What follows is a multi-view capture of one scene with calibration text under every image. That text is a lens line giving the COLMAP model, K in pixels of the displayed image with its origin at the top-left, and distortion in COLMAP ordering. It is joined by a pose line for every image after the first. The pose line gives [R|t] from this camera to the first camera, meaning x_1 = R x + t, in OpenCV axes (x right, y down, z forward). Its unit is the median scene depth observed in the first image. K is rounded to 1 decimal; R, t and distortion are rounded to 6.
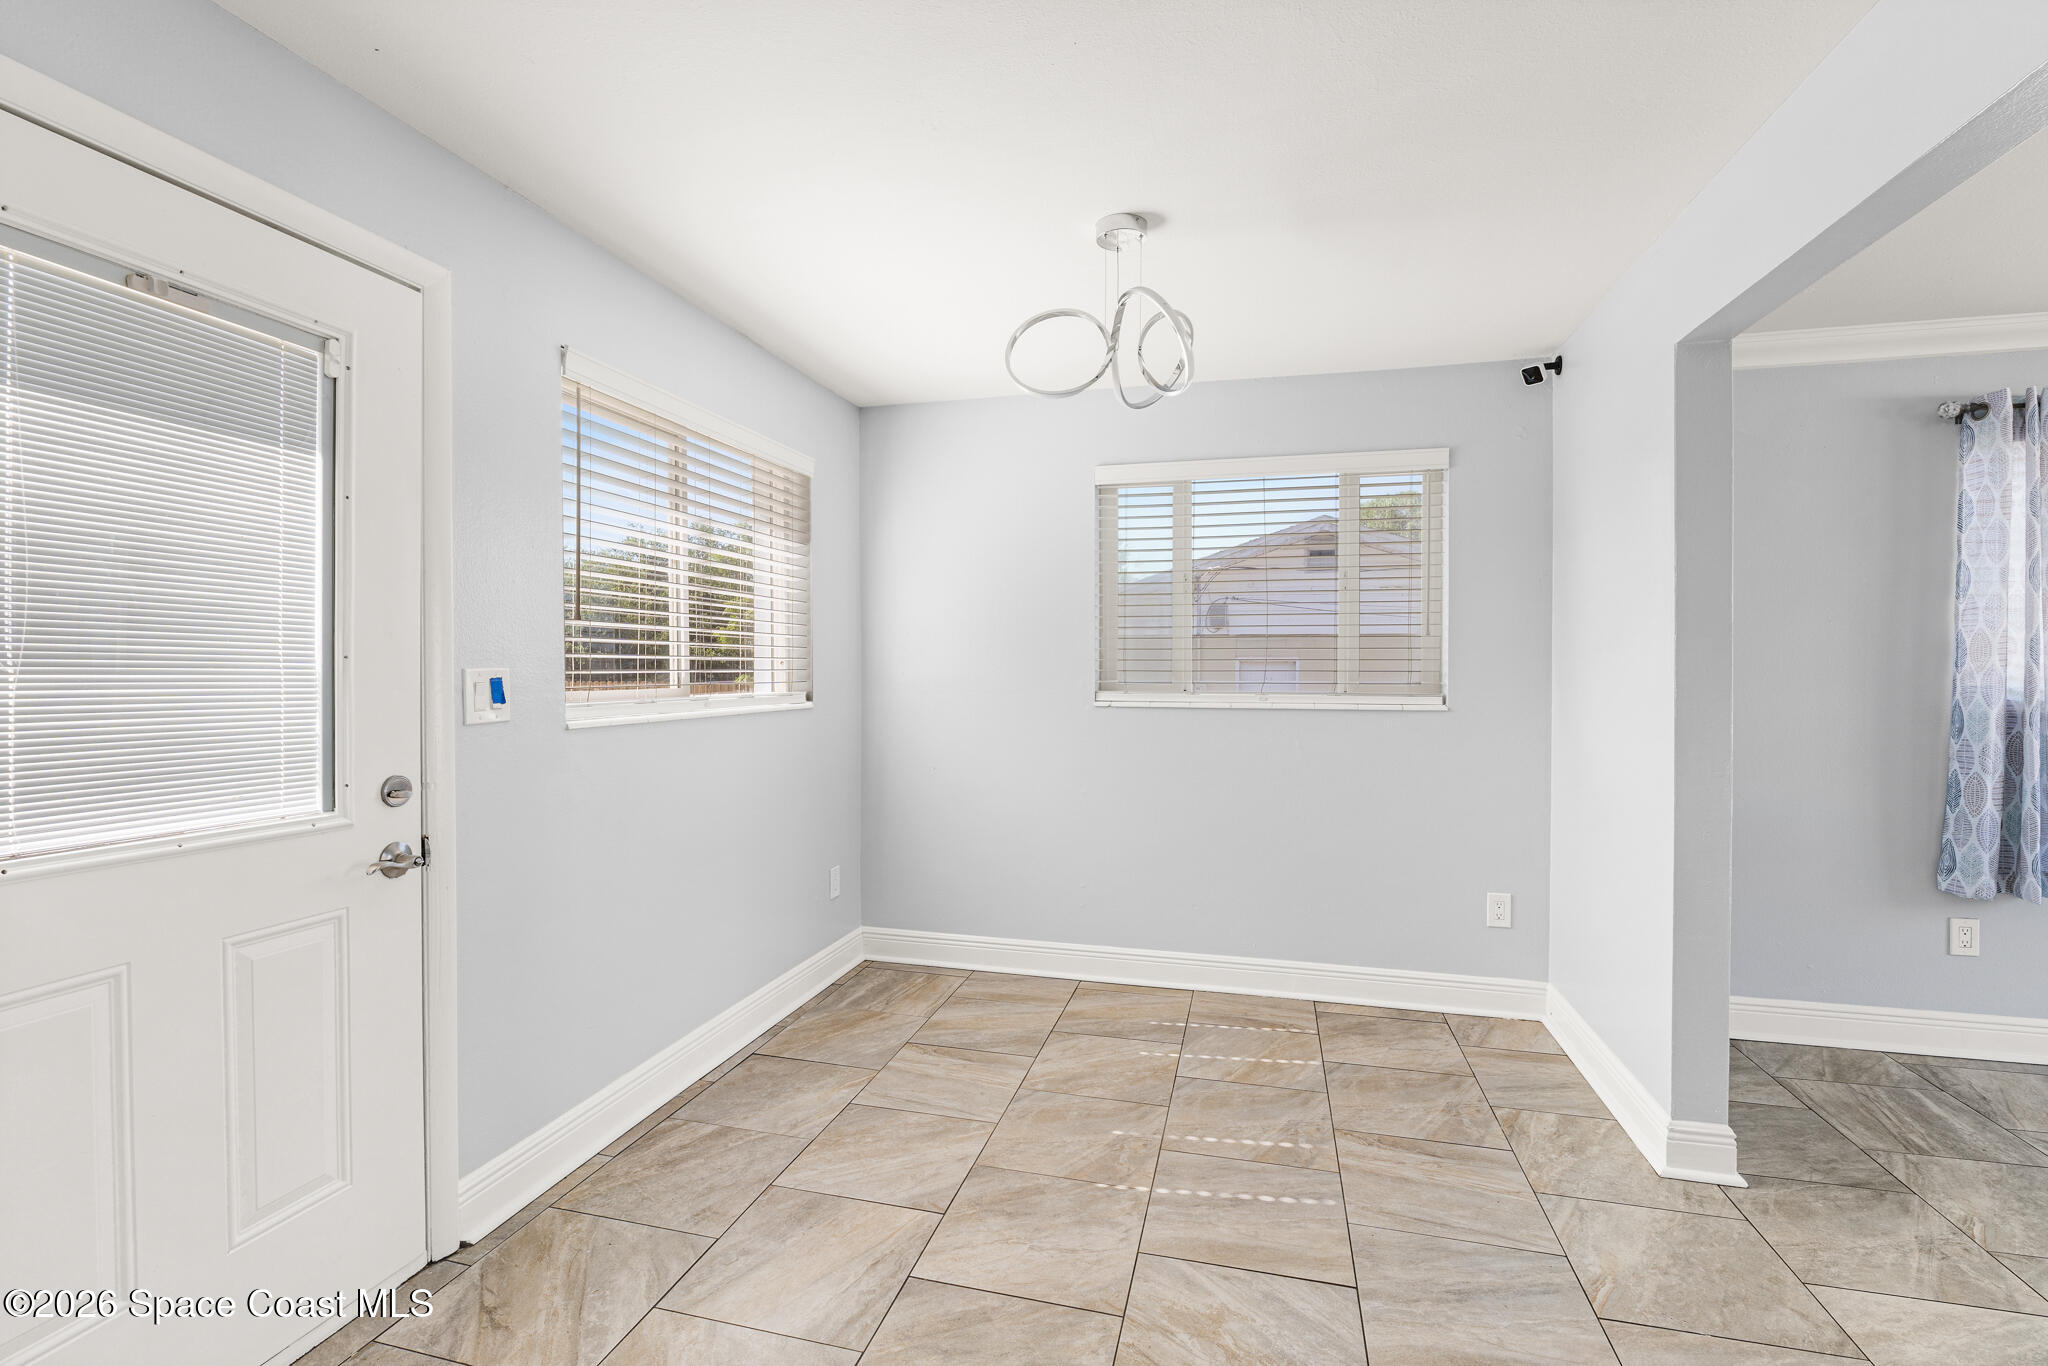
lens RADIAL K [[944.7, 0, 1024.0], [0, 944.7, 683.0], [0, 0, 1]] dist [-0.011449, 0.000017]
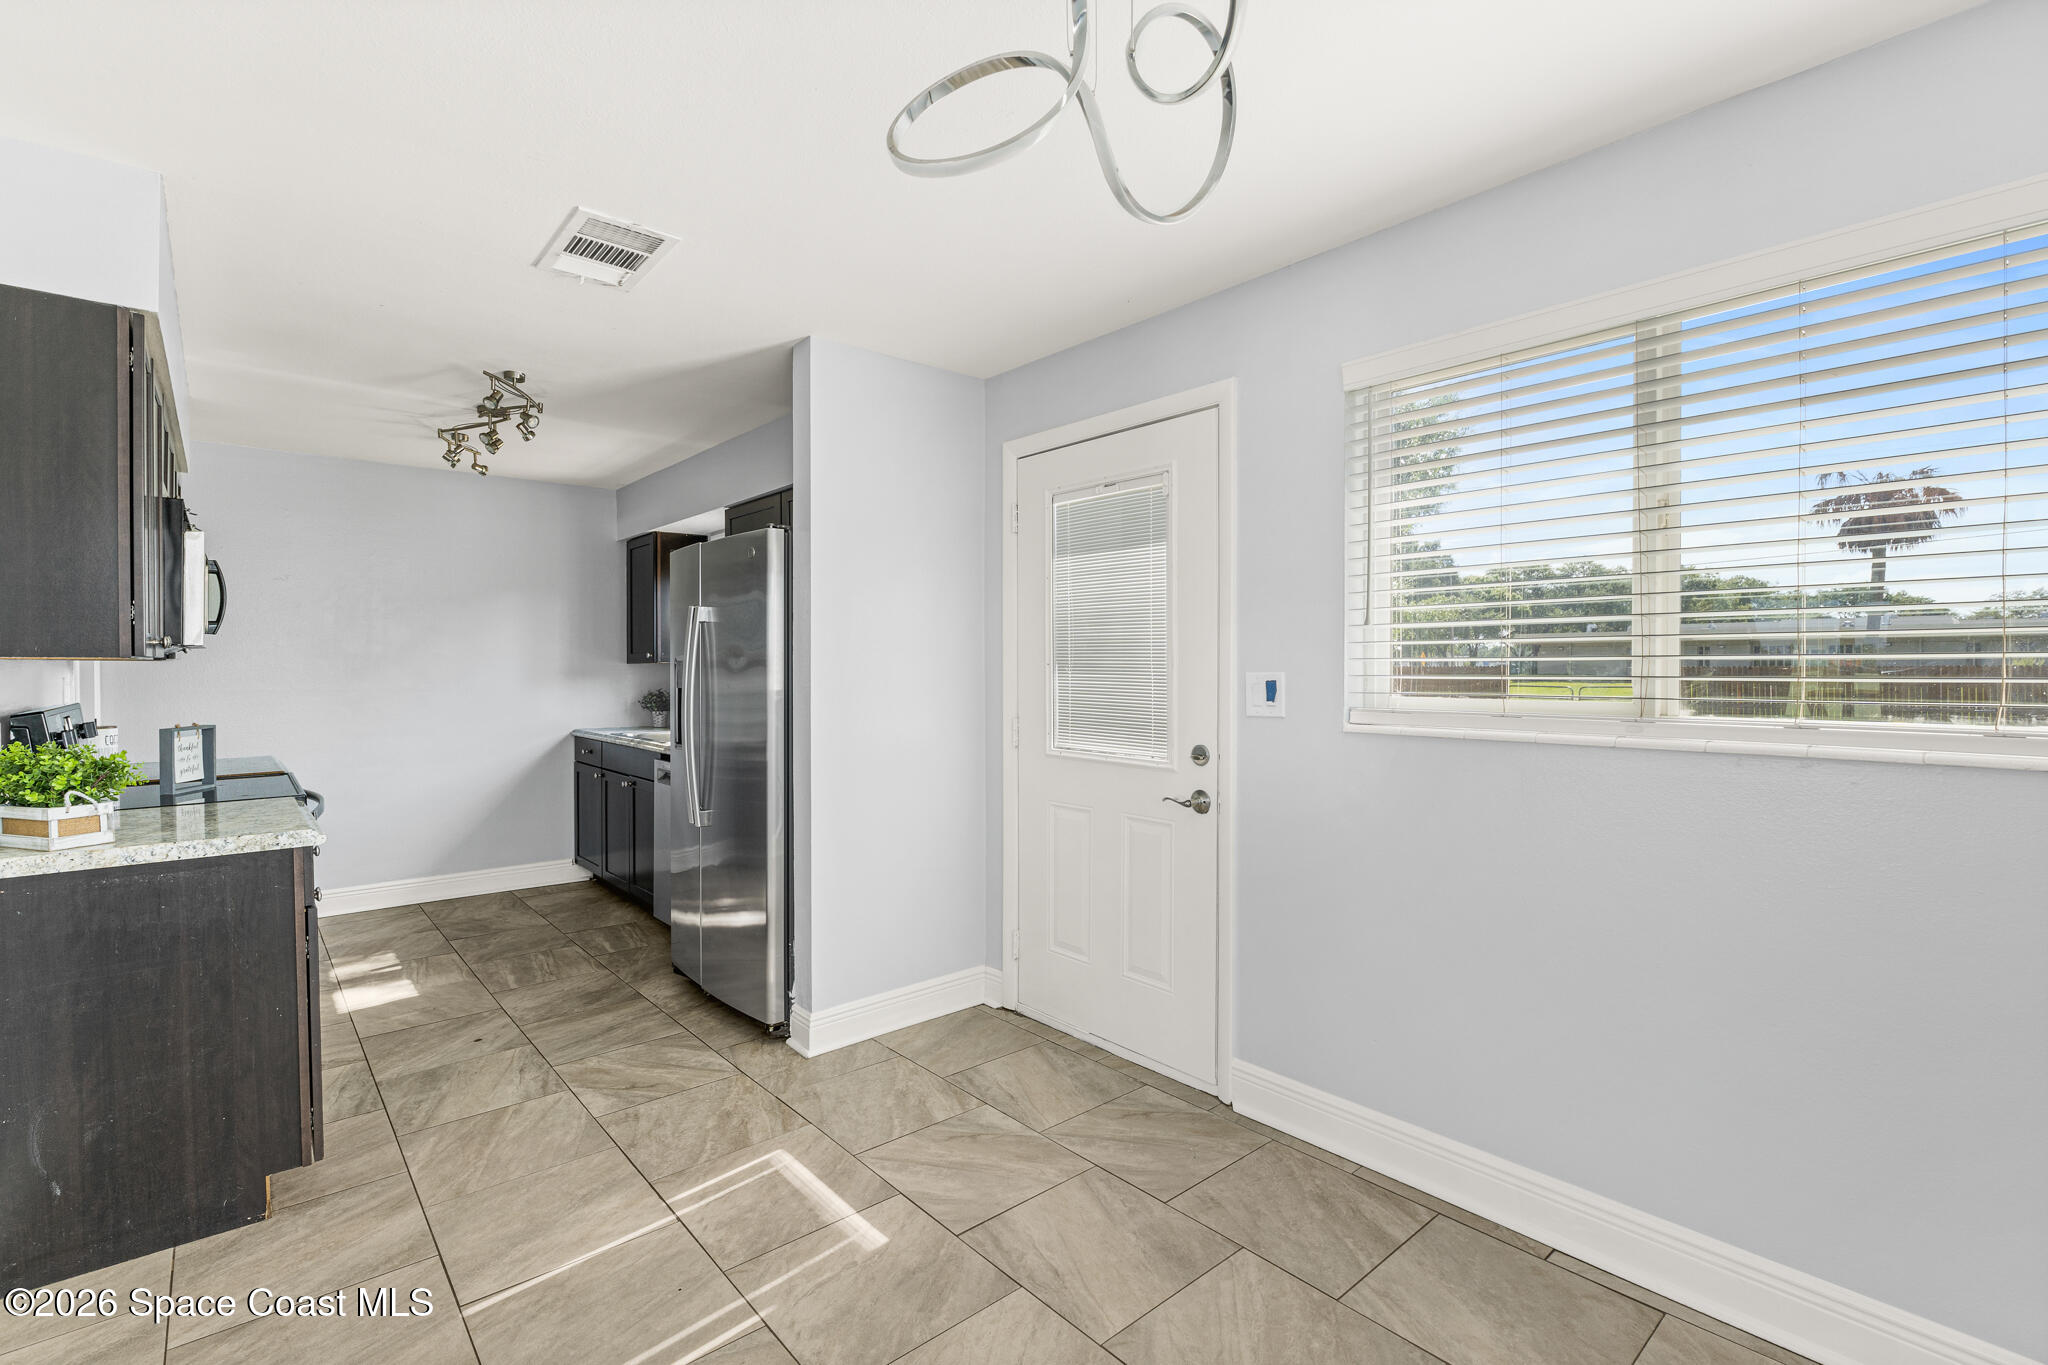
lens RADIAL K [[981.7, 0, 1028.2], [0, 981.7, 664.5], [0, 0, 1]] dist [-0.003352, -0.000189]
pose [[-0.583987, 0.000215, -0.811763, 0.549796], [-0.012293, 0.999883, 0.009109, -0.027798], [0.811670, 0.015298, -0.583916, 1.231398]]
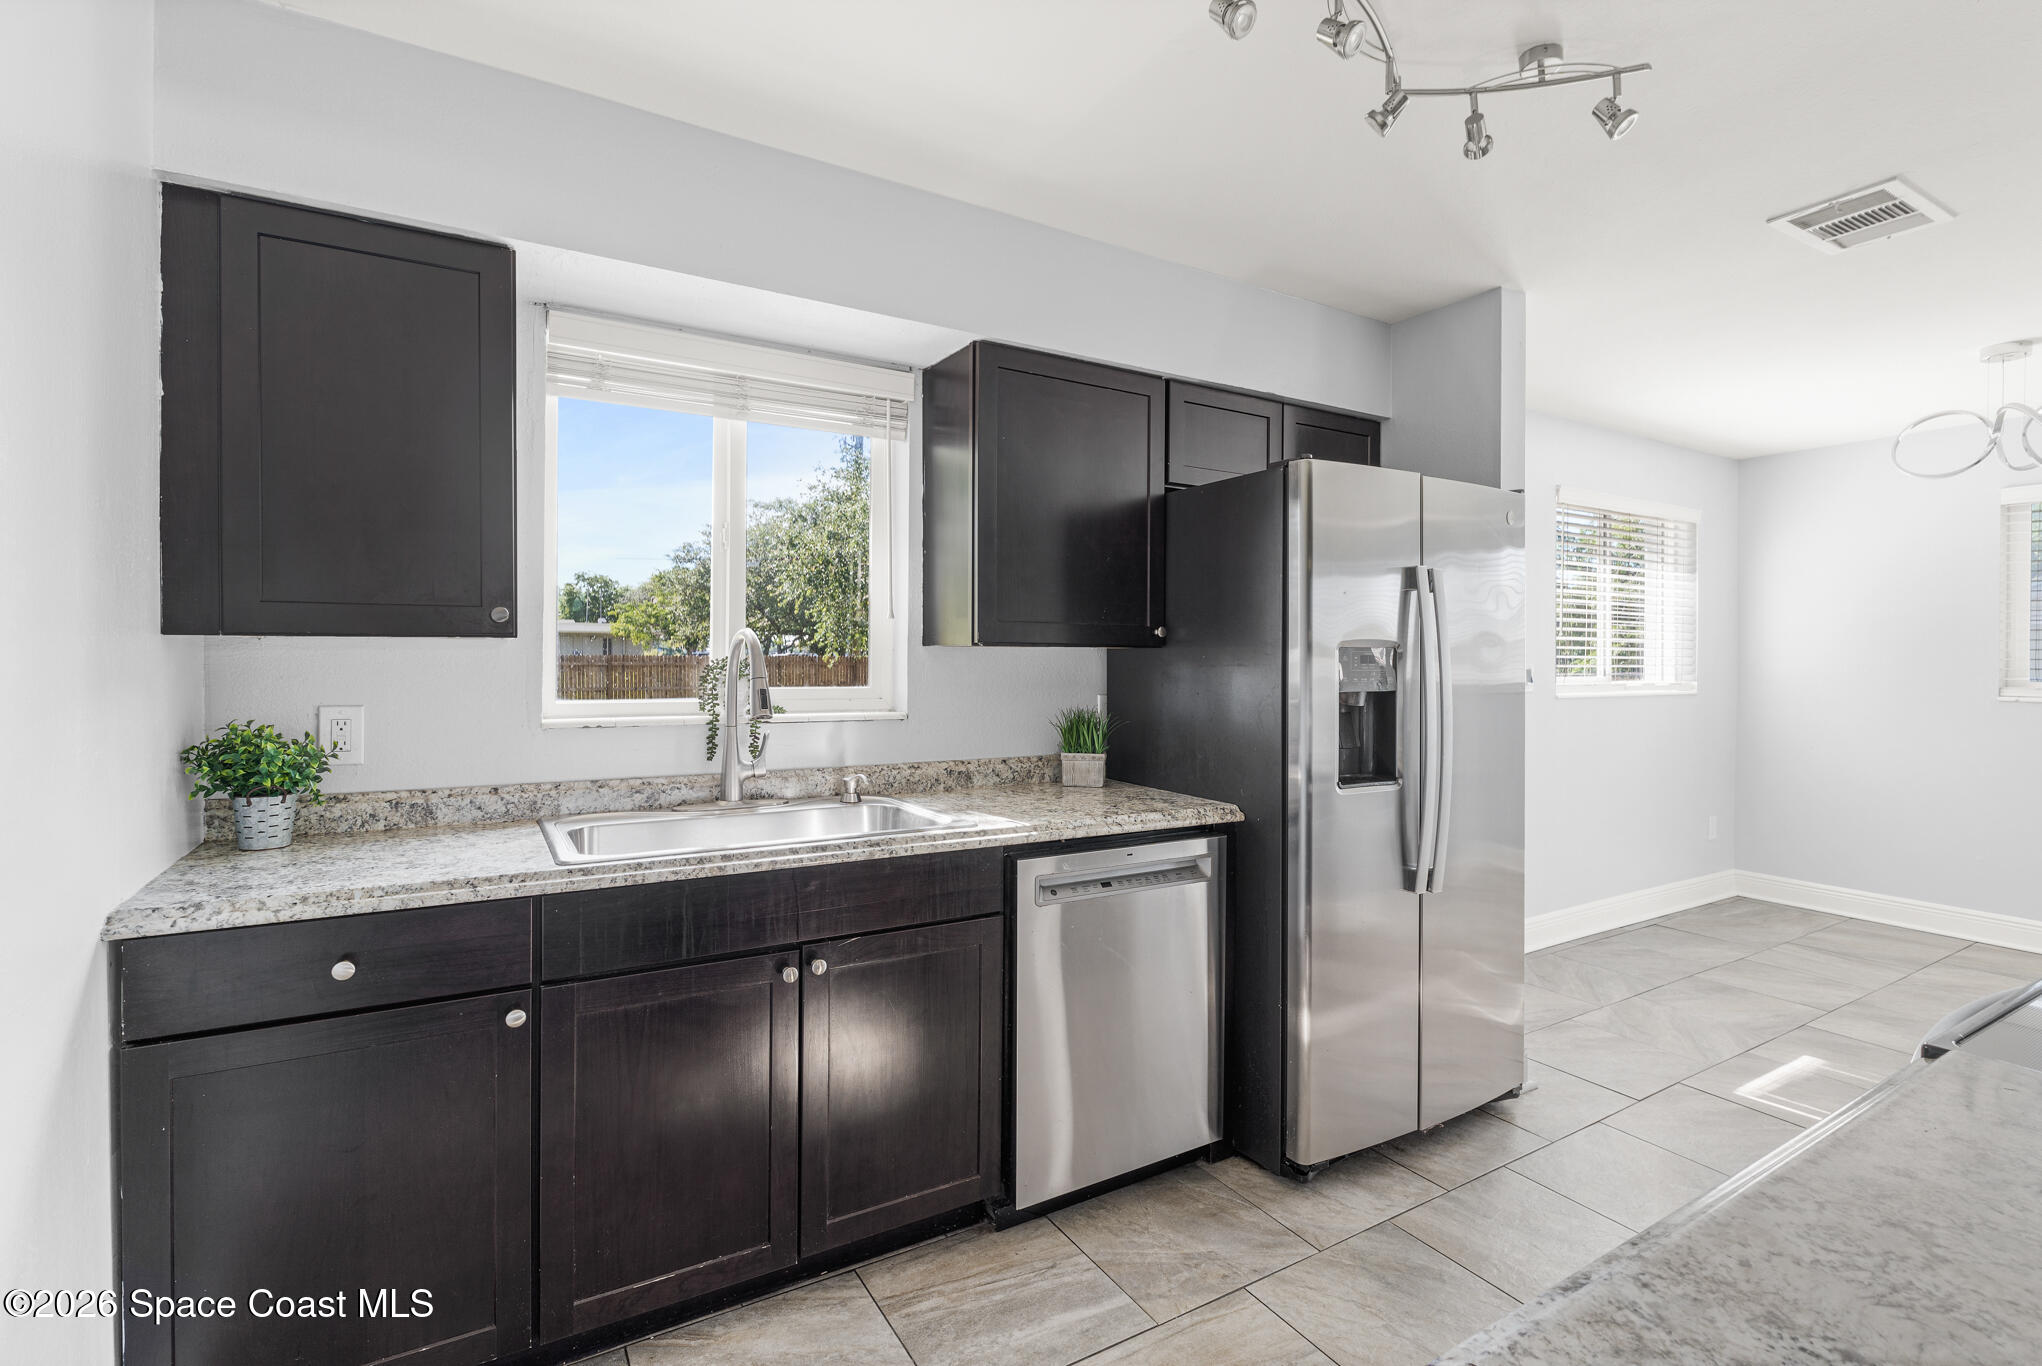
lens RADIAL K [[951.3, 0, 1021.9], [0, 951.3, 664.7], [0, 0, 1]] dist [0.002145, 0.000513]
pose [[0.721634, 0.008445, -0.692223, 0.033209], [-0.018100, 0.999814, -0.006672, 0.015177], [0.692038, 0.017344, 0.721653, -0.931767]]
